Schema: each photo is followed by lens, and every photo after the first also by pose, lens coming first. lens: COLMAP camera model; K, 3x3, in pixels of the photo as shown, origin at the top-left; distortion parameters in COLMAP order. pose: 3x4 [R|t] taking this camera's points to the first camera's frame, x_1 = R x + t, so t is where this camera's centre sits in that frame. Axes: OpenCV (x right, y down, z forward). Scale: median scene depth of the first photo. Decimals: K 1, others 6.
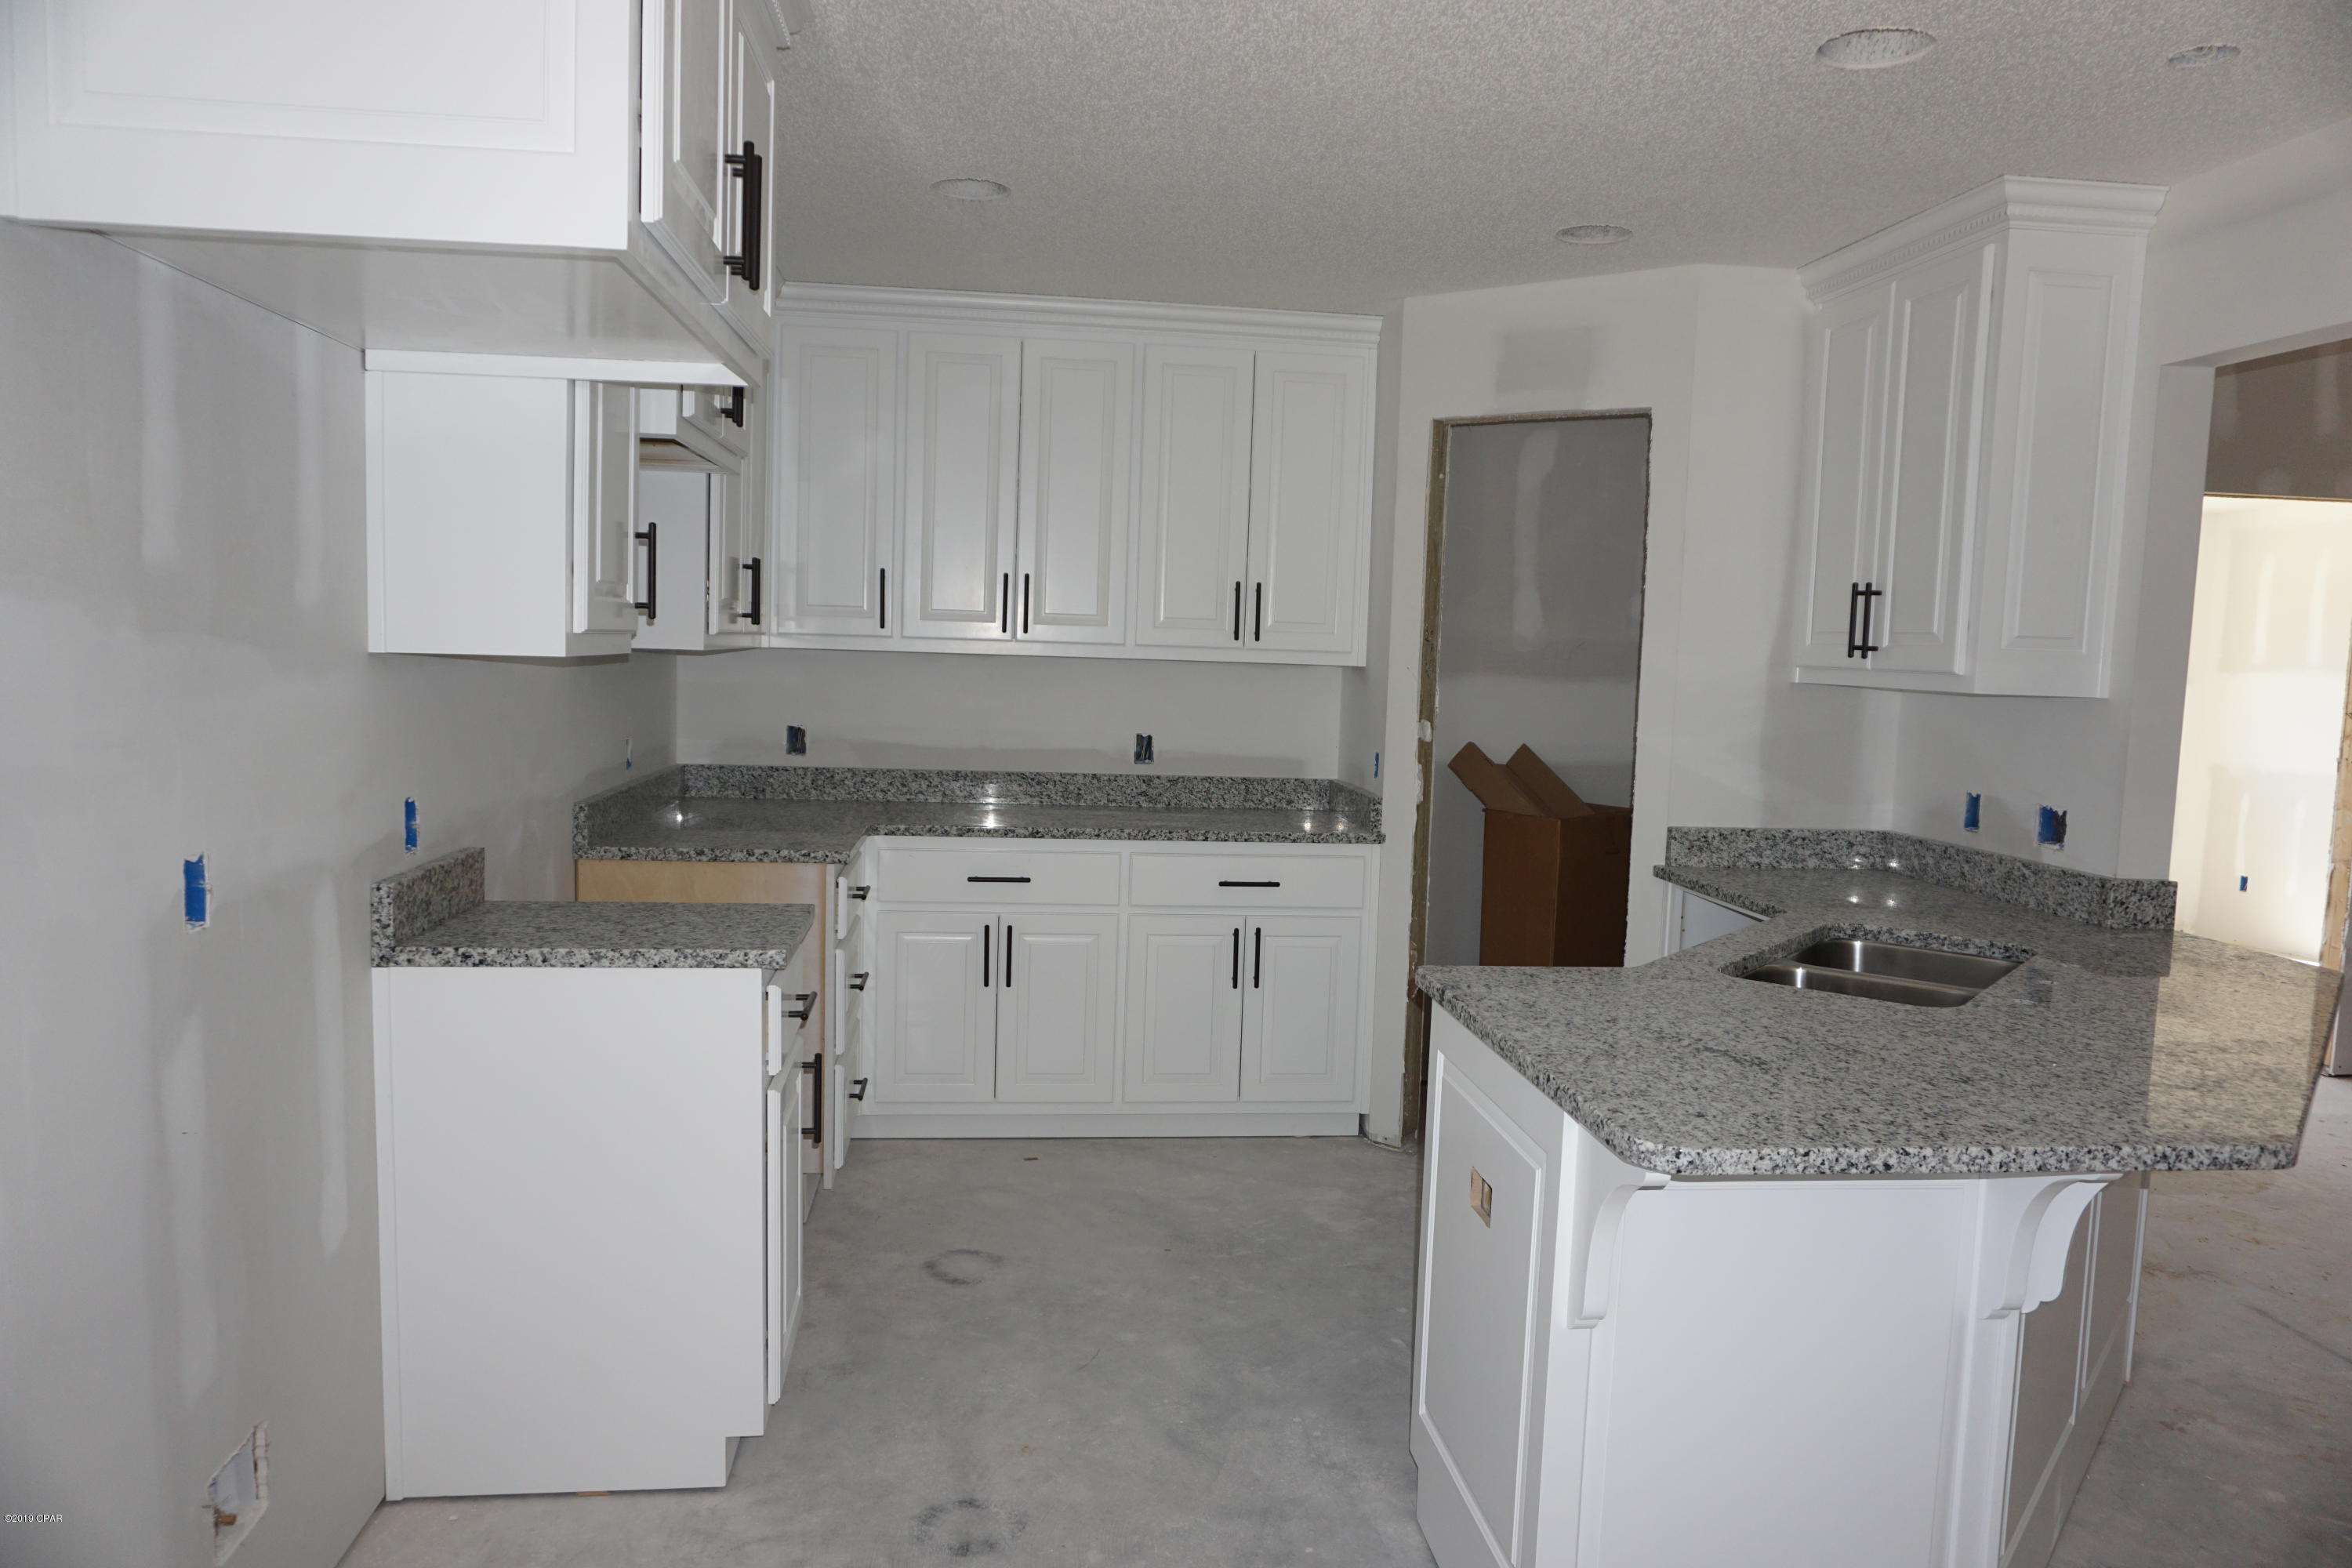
lens RADIAL K [[1575.3, 0, 1190.9], [0, 1575.3, 764.2], [0, 0, 1]] dist [-0.039346, 0.024502]
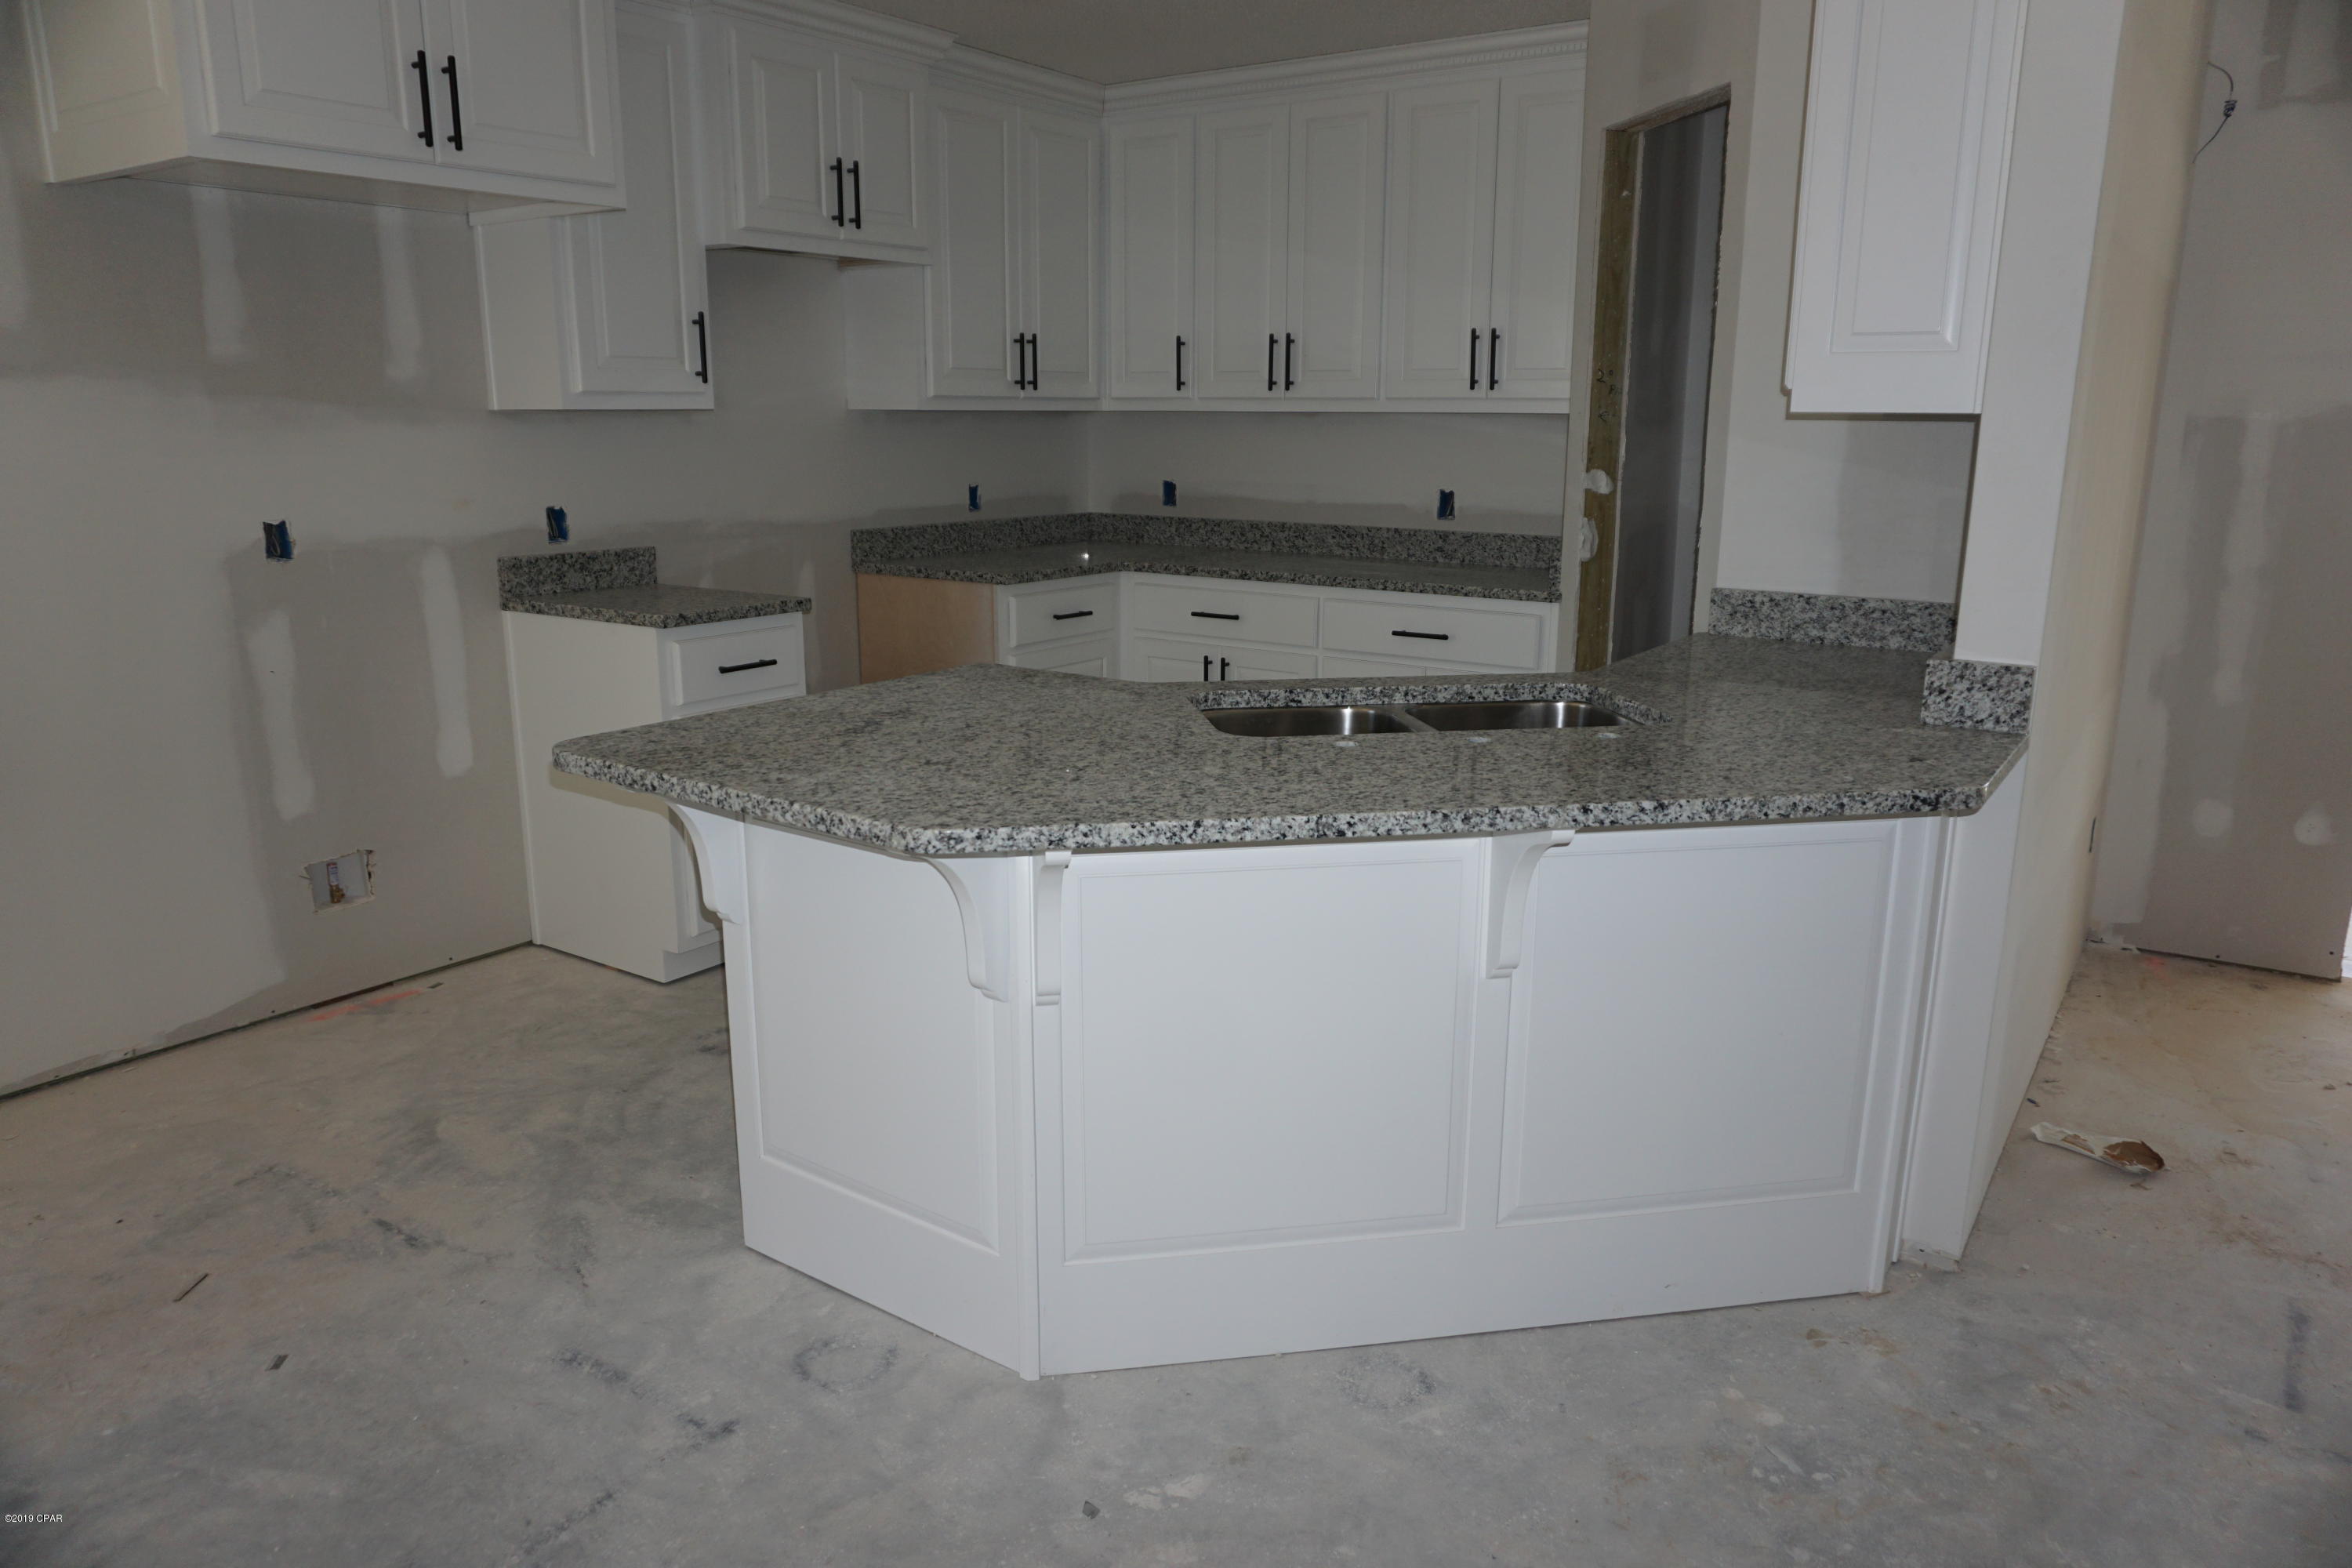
lens RADIAL K [[1575.3, 0, 1189.6], [0, 1575.3, 762.1], [0, 0, 1]] dist [-0.039346, 0.024502]
pose [[0.749248, 0.114853, -0.652255, 0.655679], [-0.031615, 0.989928, 0.137996, 0.024546], [0.661535, -0.082772, 0.745333, 0.157978]]
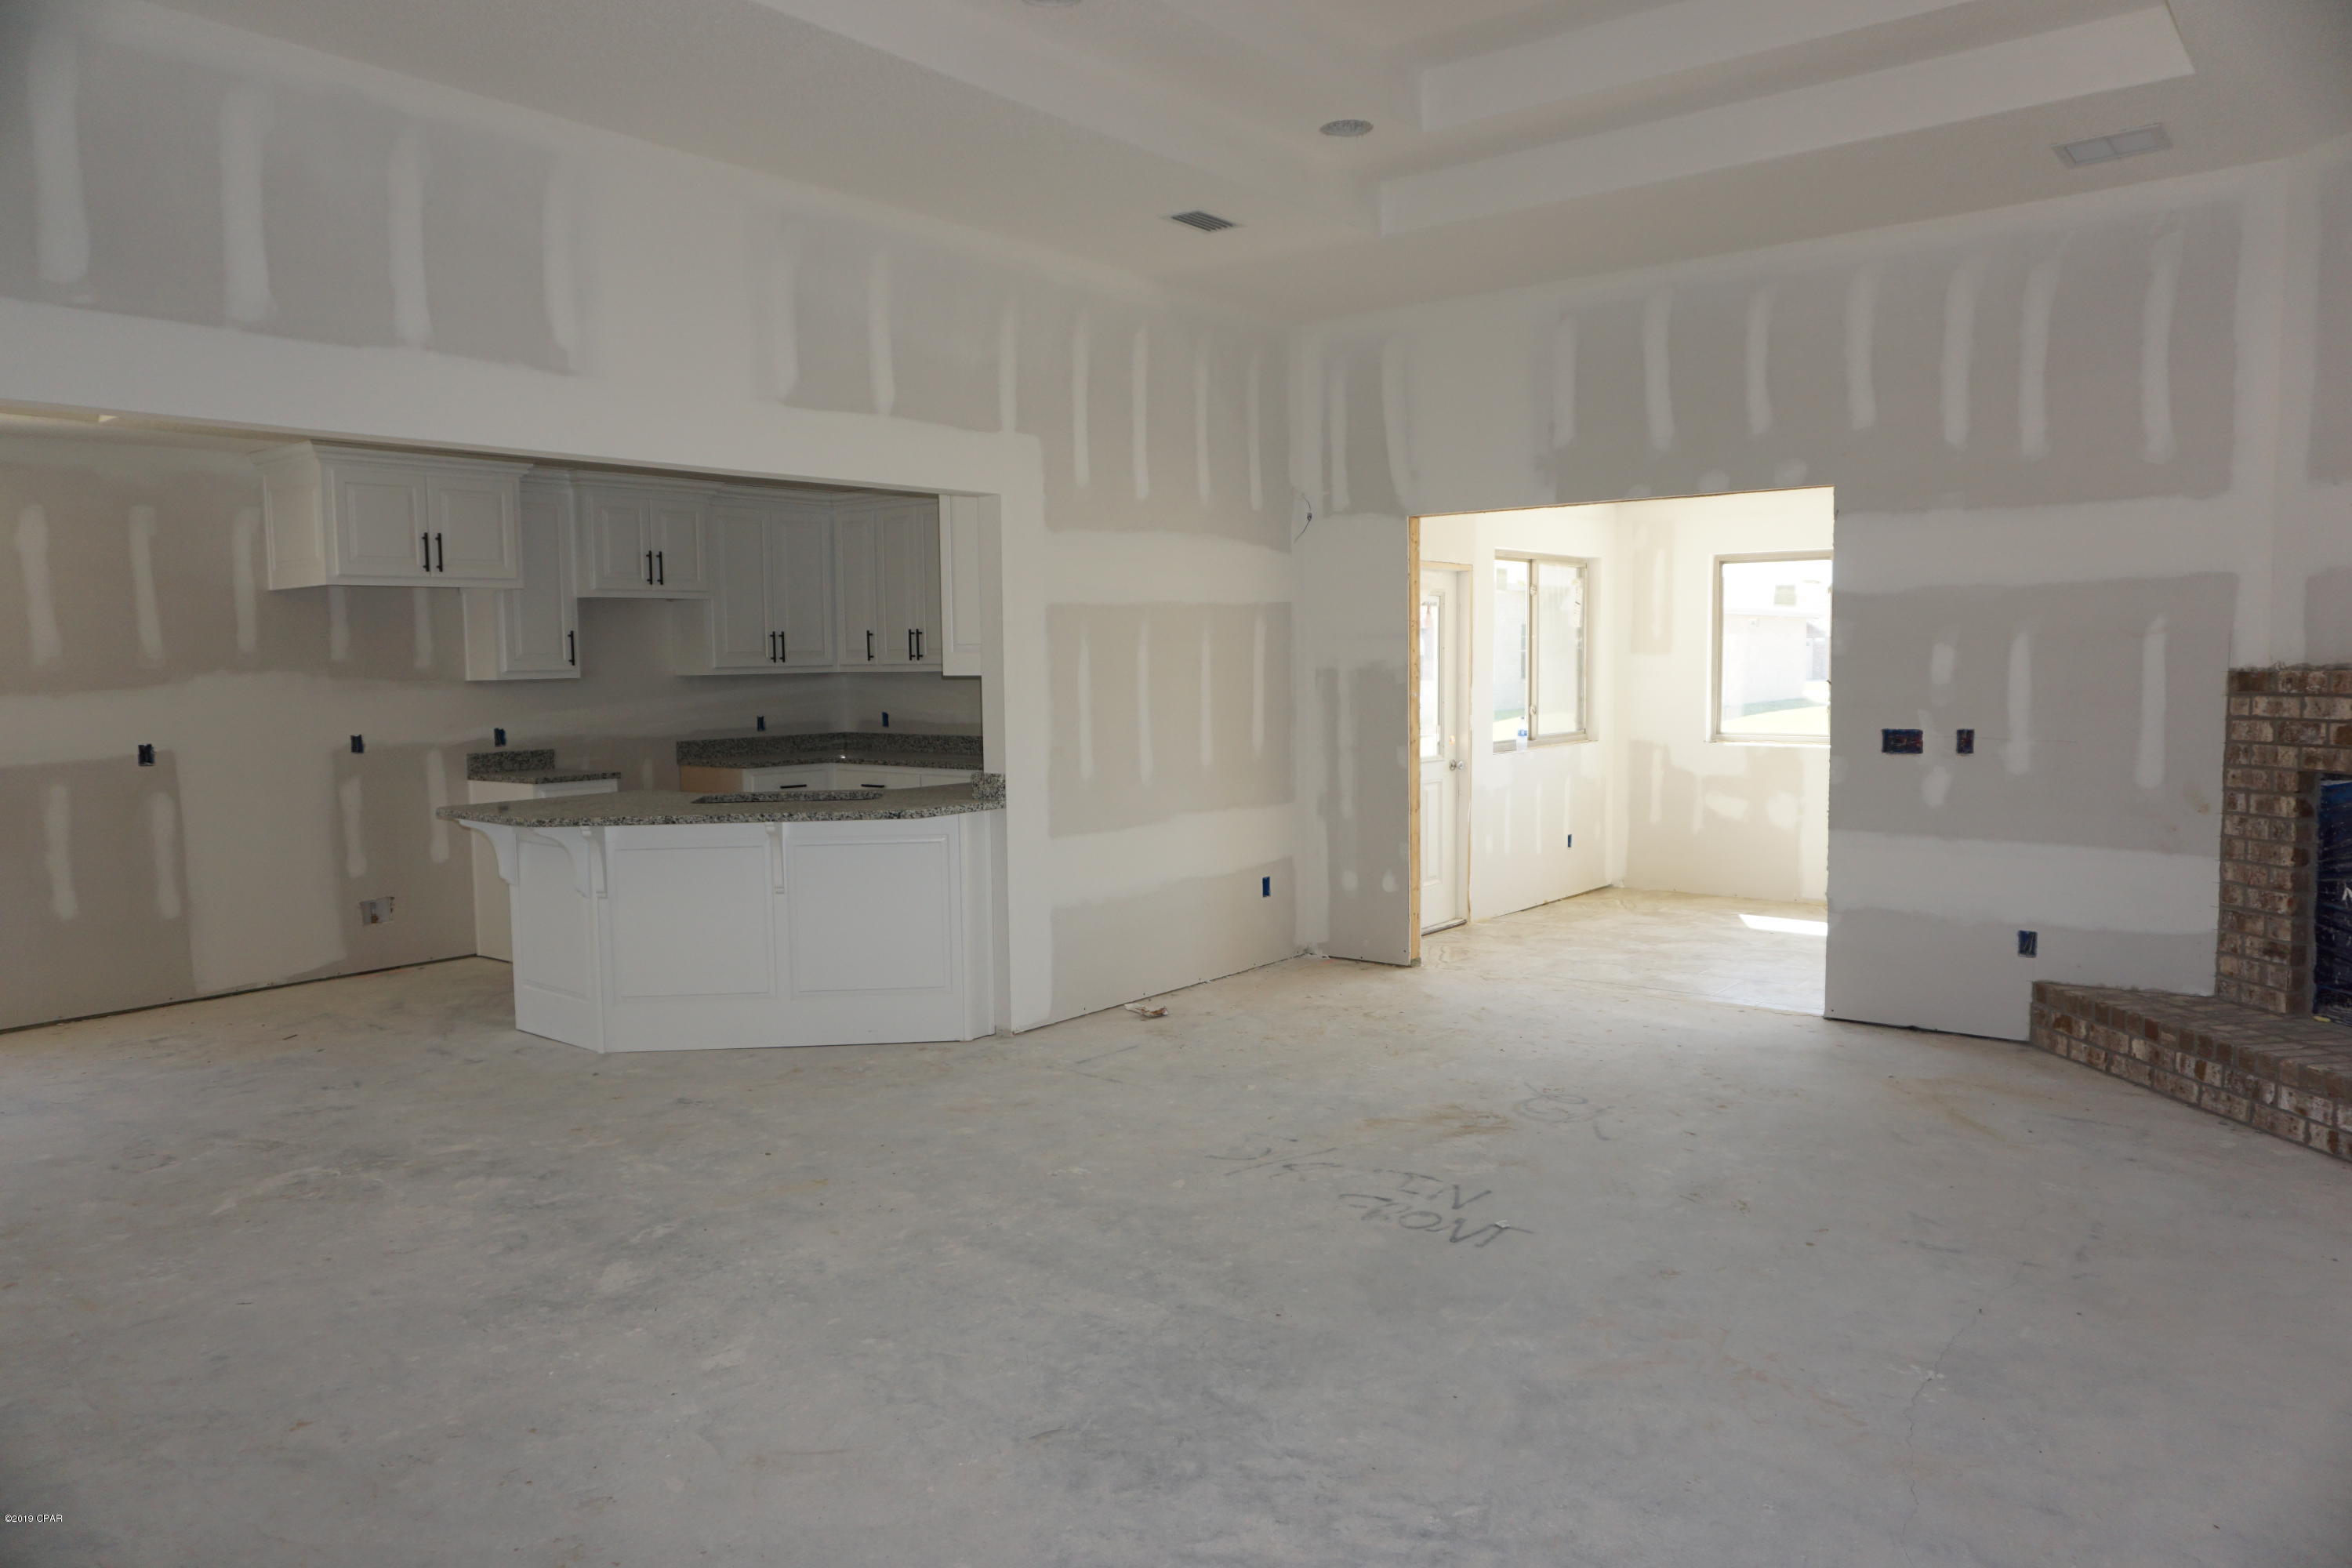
lens RADIAL K [[1575.3, 0, 1189.0], [0, 1575.3, 767.6], [0, 0, 1]] dist [-0.039346, 0.024502]
pose [[0.706377, 0.009366, -0.707774, 1.686610], [-0.019627, 0.999787, -0.006359, 0.059182], [0.707563, 0.018383, 0.706411, -0.124906]]
